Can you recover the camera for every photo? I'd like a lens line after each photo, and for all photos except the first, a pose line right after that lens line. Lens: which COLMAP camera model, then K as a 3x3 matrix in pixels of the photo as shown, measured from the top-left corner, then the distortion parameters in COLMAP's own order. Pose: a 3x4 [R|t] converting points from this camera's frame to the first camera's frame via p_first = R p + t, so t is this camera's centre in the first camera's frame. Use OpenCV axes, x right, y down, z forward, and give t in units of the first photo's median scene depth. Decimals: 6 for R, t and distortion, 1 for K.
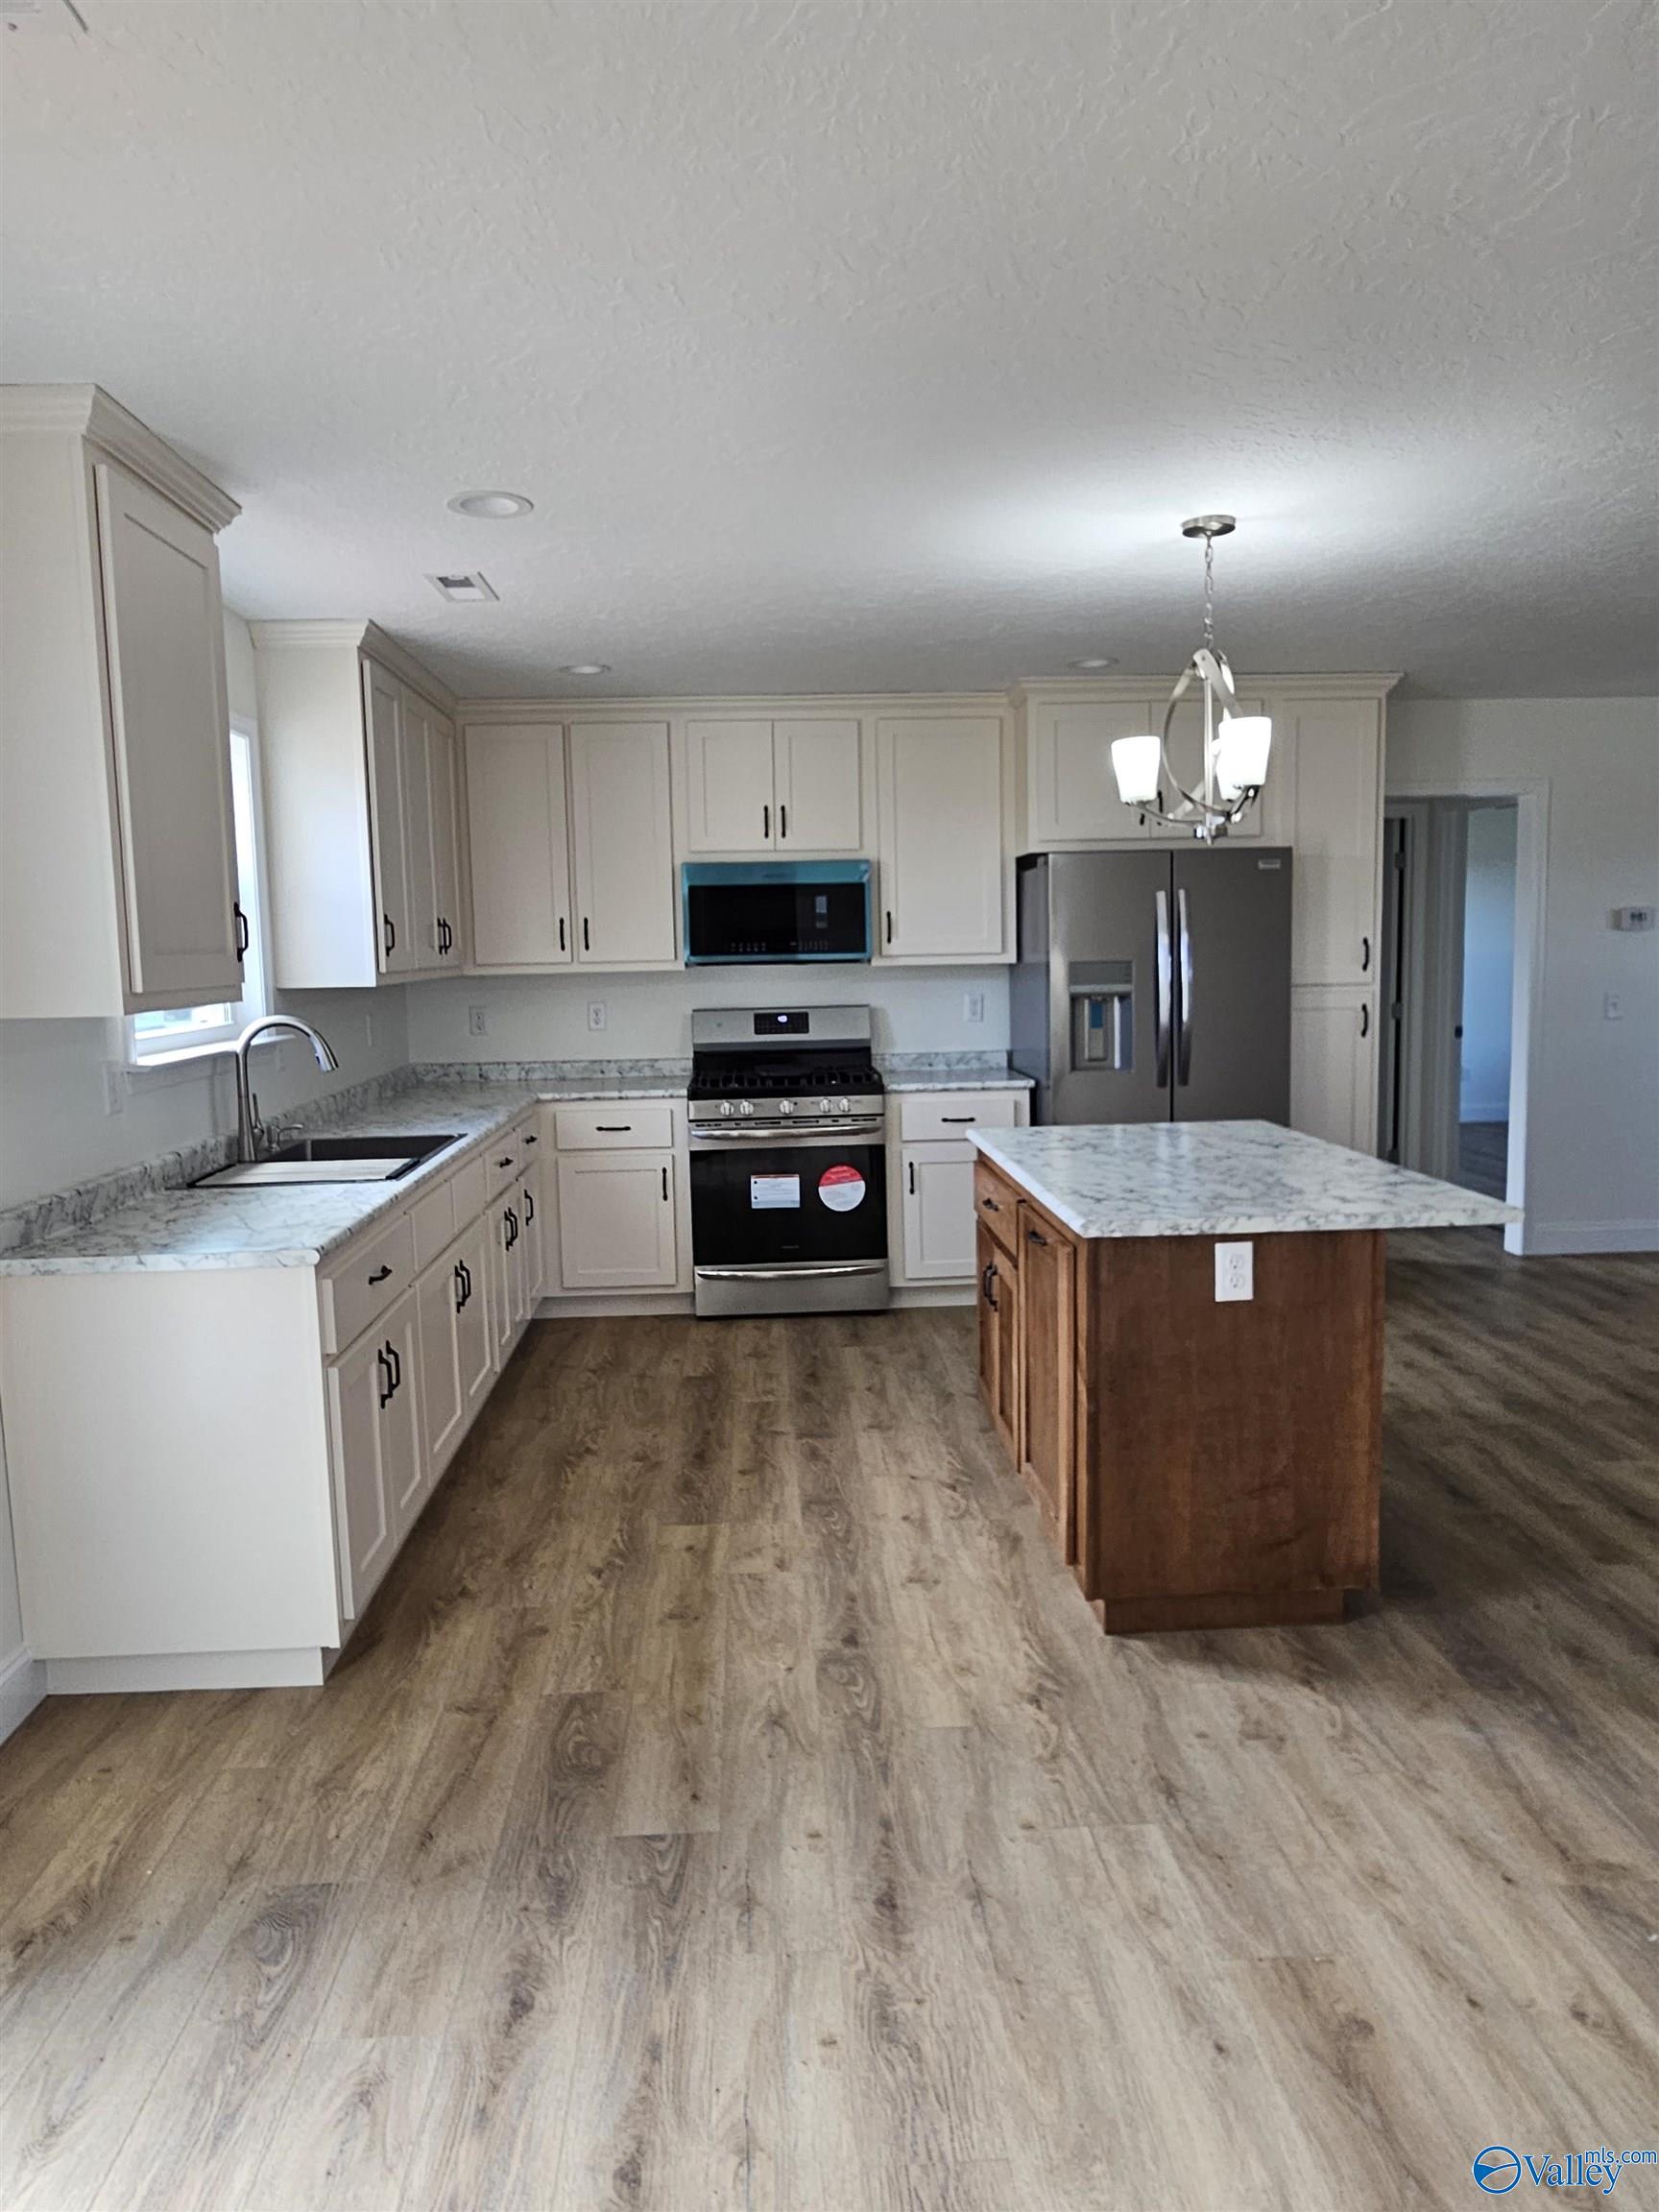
lens RADIAL K [[1375.3, 0, 809.2], [0, 1375.3, 1085.1], [0, 0, 1]] dist [-0.002613, -0.001989]
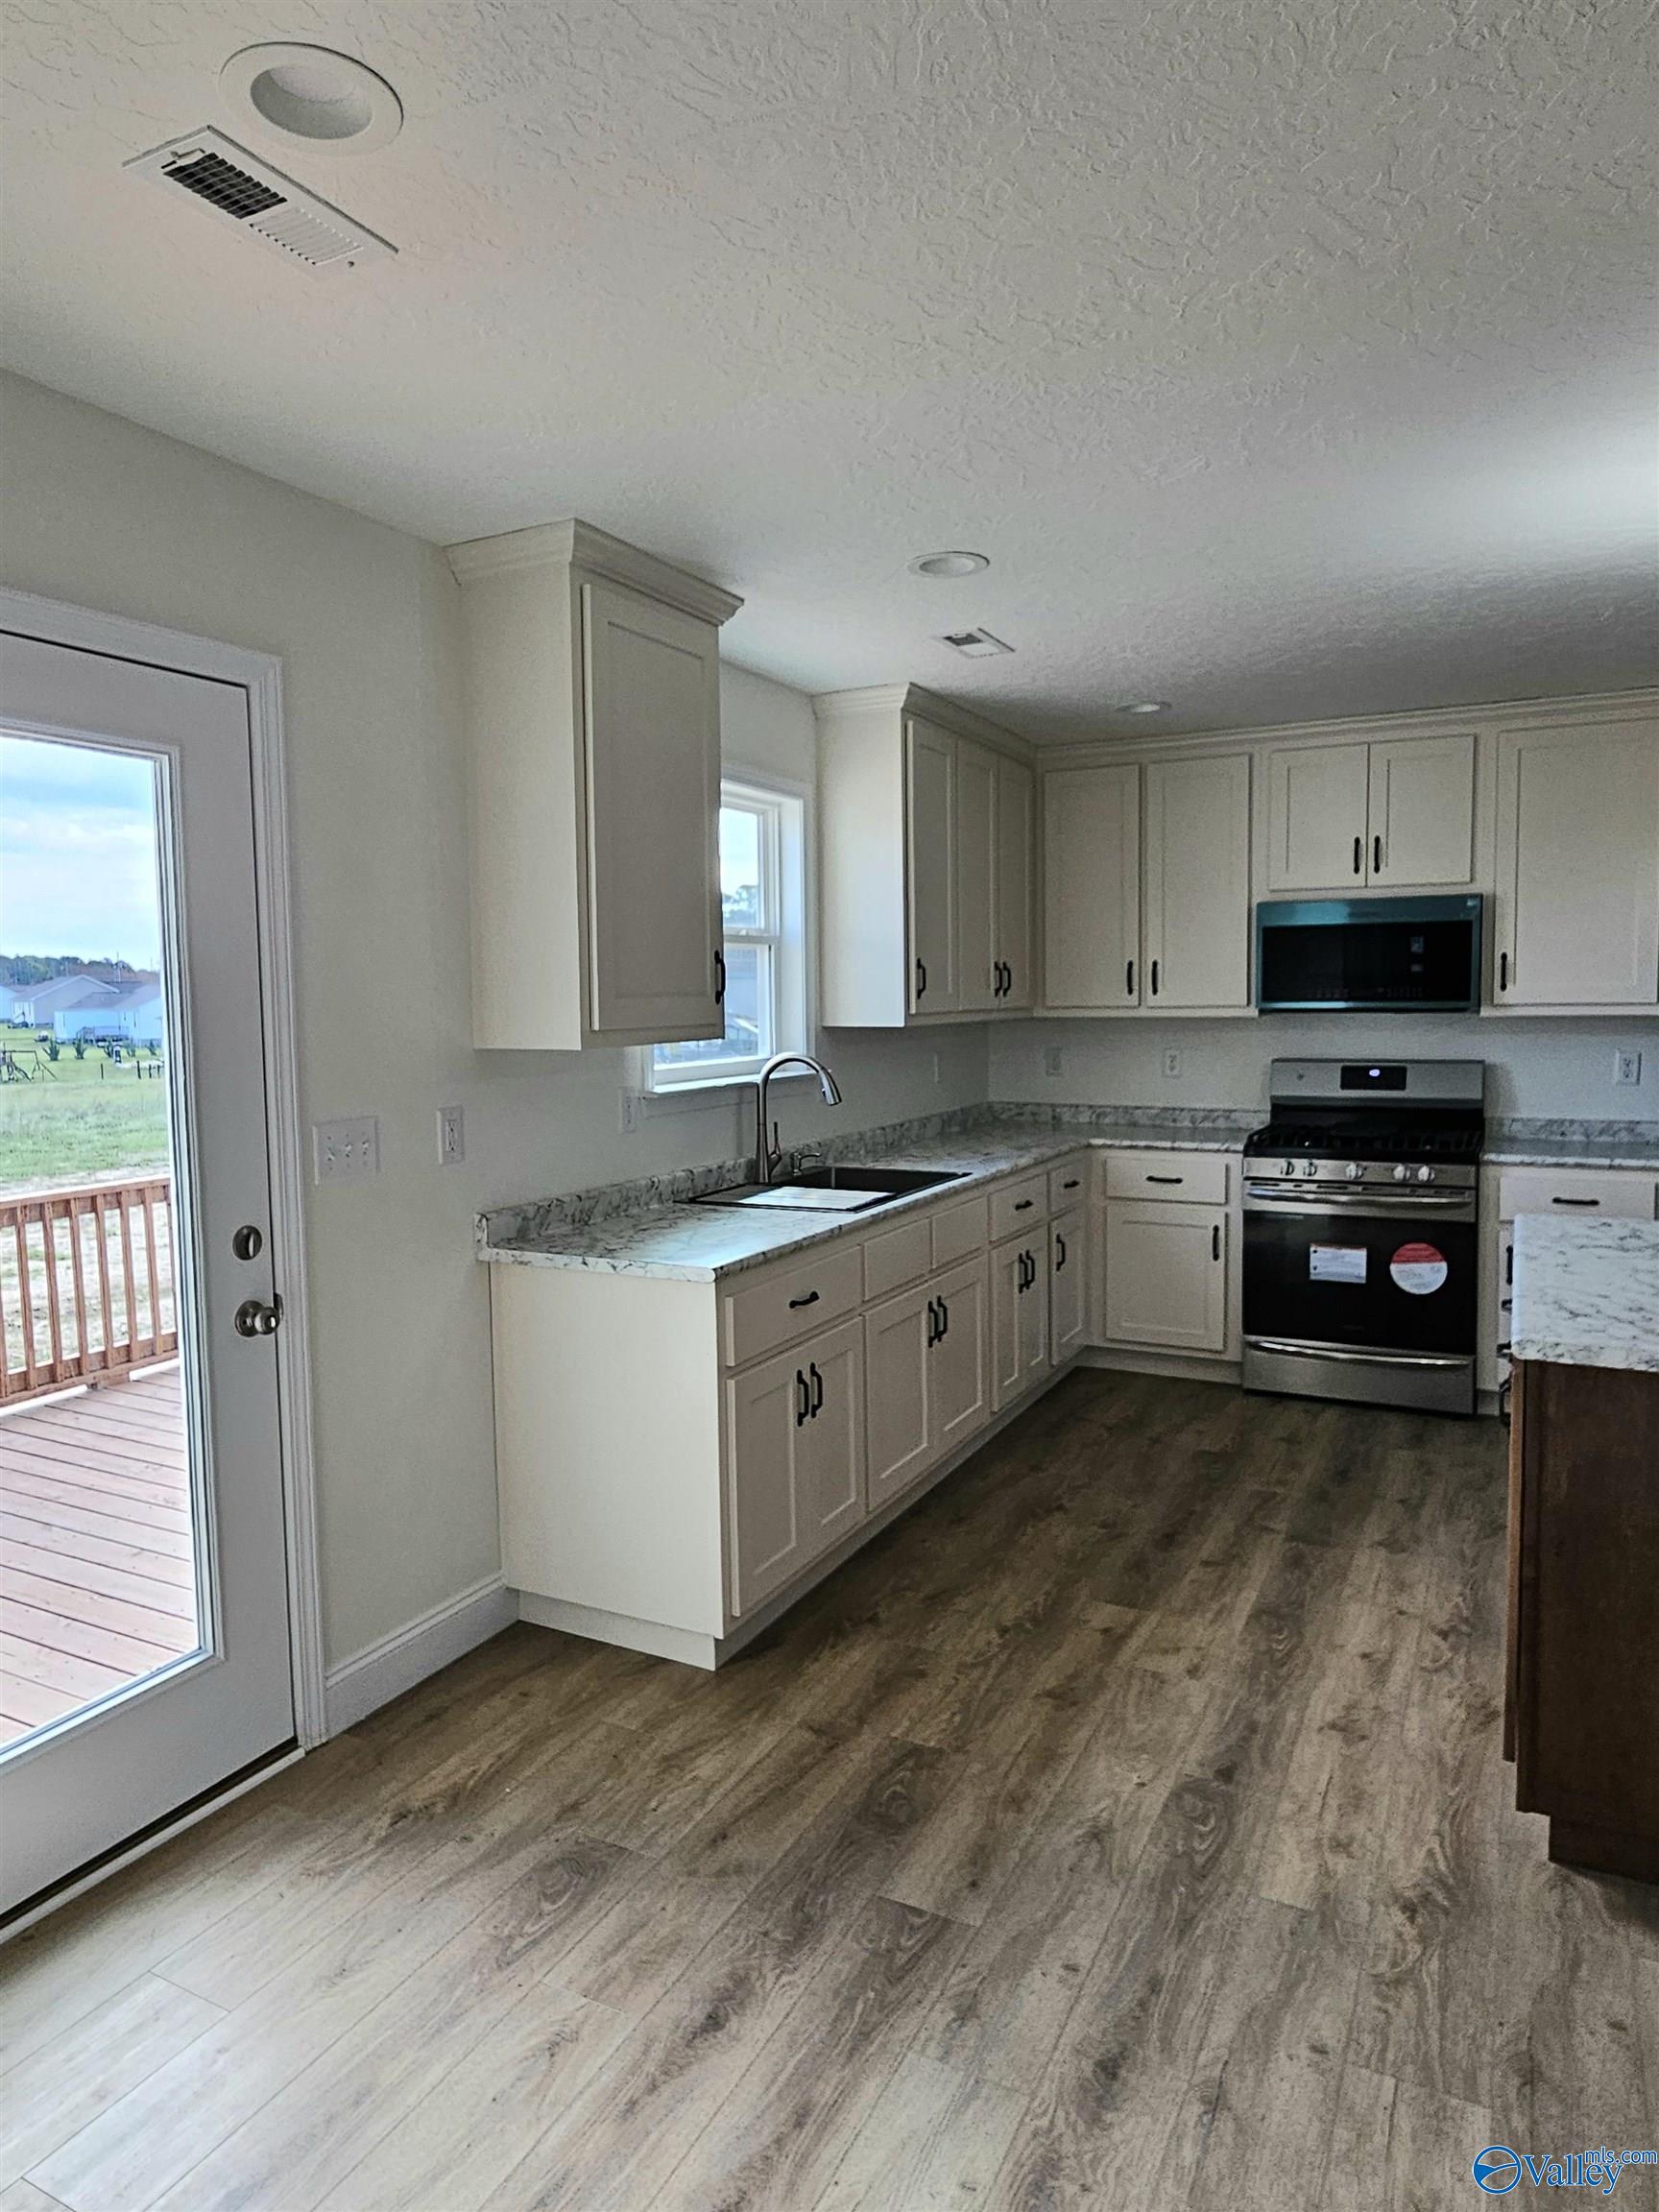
lens RADIAL K [[1375.3, 0, 809.2], [0, 1375.3, 1085.1], [0, 0, 1]] dist [-0.002613, -0.001989]
pose [[0.864750, 0.043842, -0.500285, 0.174005], [-0.057596, 0.998267, -0.012074, -0.012251], [0.498889, 0.039255, 0.865777, 0.059420]]
